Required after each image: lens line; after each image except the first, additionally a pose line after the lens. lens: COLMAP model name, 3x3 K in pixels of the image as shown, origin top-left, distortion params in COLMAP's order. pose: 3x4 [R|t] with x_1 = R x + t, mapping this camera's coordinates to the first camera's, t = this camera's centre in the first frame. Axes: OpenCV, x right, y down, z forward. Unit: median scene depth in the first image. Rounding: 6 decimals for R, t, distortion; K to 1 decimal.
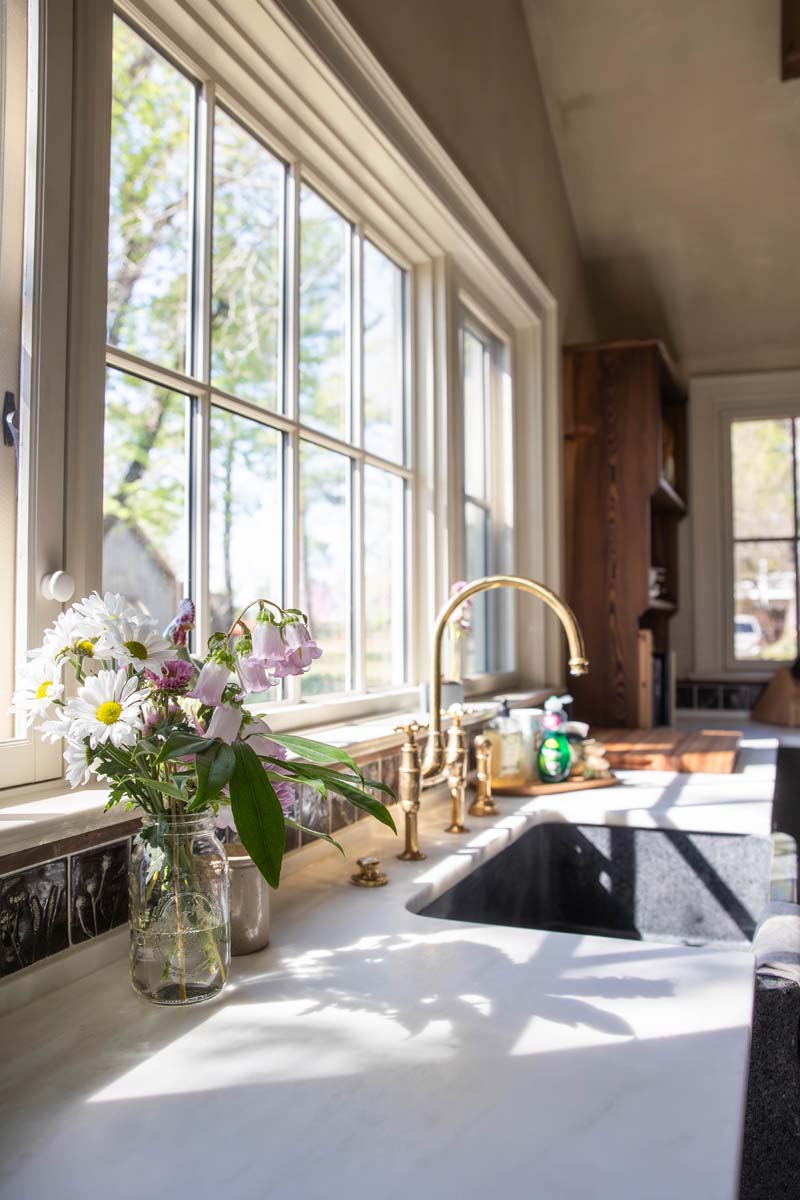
lens RADIAL K [[923.8, 0, 400.0], [0, 923.8, 600.0], [0, 0, 1]] dist [-0.102170, 0.075077]
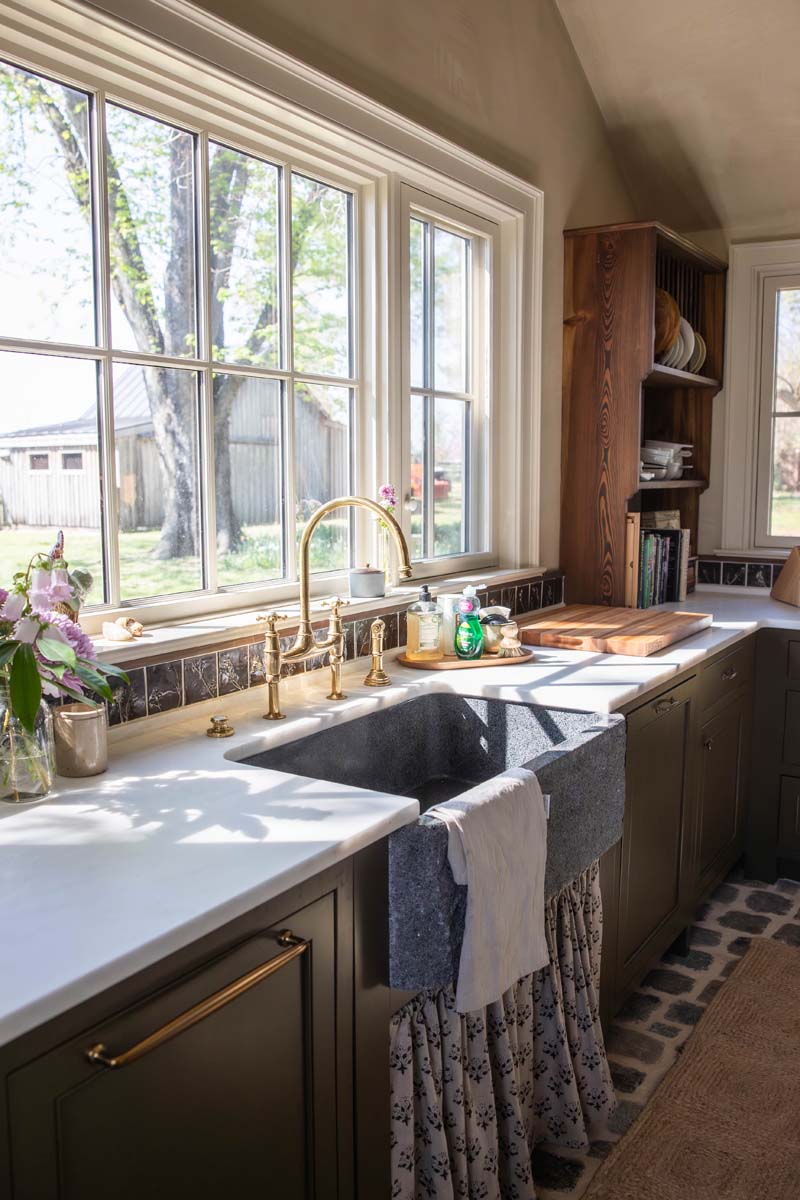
lens RADIAL K [[972.2, 0, 391.6], [0, 972.2, 602.9], [0, 0, 1]] dist [-0.119256, 0.133751]
pose [[0.983642, 0.023223, -0.178628, 0.332742], [0.006725, 0.986229, 0.165252, -0.083343], [0.180006, -0.163750, 0.969940, -0.218513]]
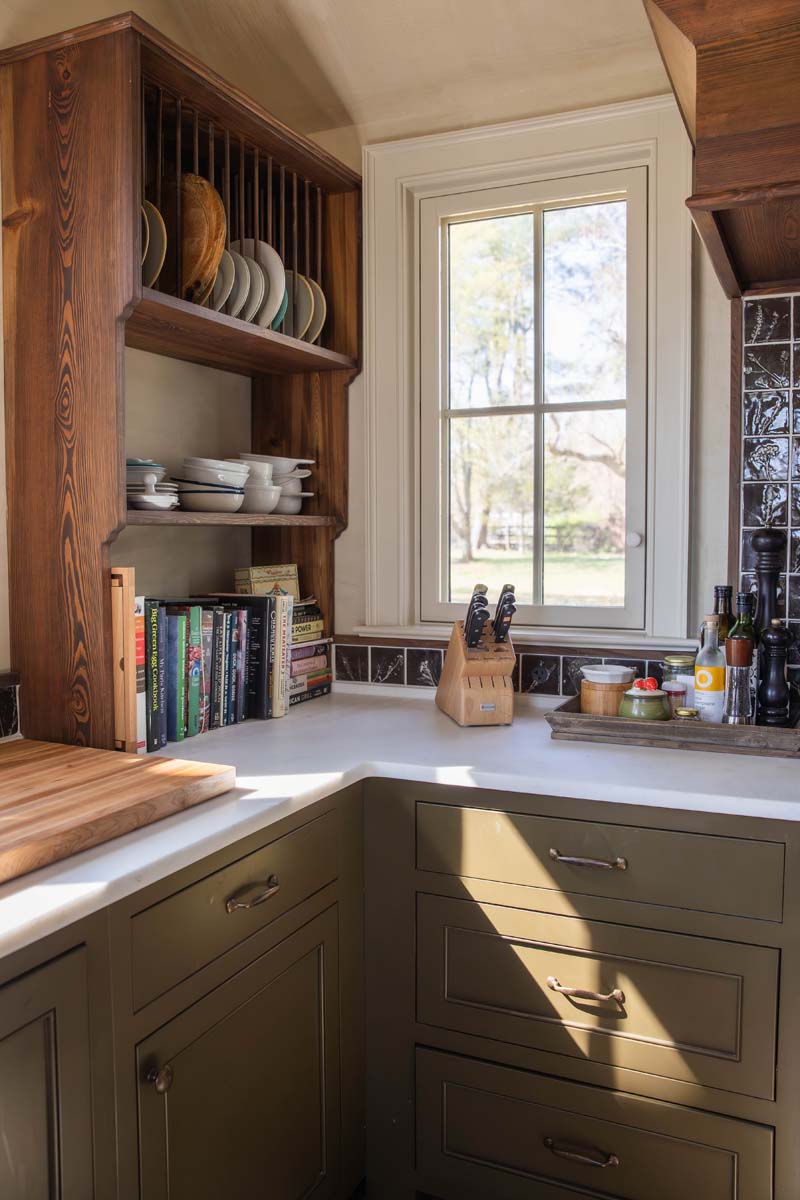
lens RADIAL K [[972.2, 0, 391.6], [0, 972.2, 602.9], [0, 0, 1]] dist [-0.119256, 0.133751]
pose [[0.999752, -0.002449, -0.022135, 0.757972], [0.004642, 0.995022, 0.099544, -0.004629], [0.021781, -0.099622, 0.994787, 0.719832]]
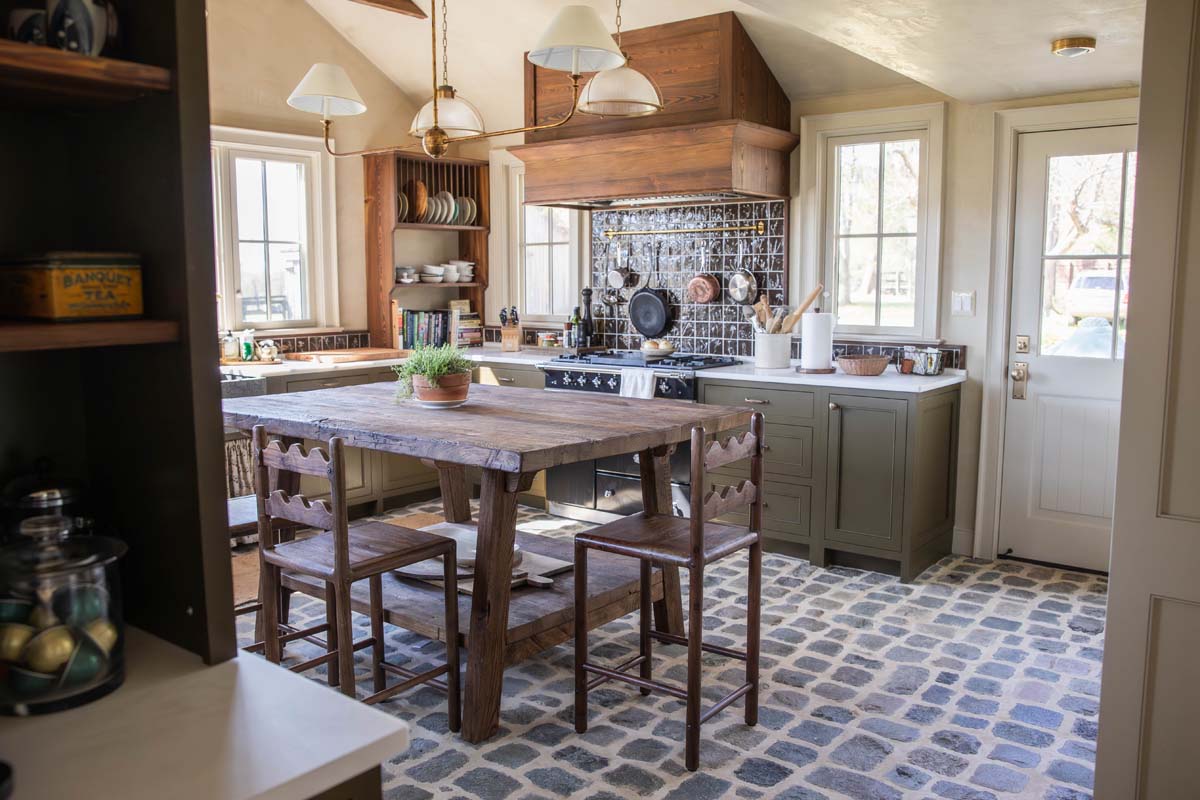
lens RADIAL K [[972.2, 0, 598.0], [0, 972.2, 399.5], [0, 0, 1]] dist [-0.119256, 0.133751]
pose [[0.965076, 0.029300, -0.260327, 2.144015], [0.011140, 0.988237, 0.152522, -0.116998], [0.261734, -0.150095, 0.953398, -1.591676]]
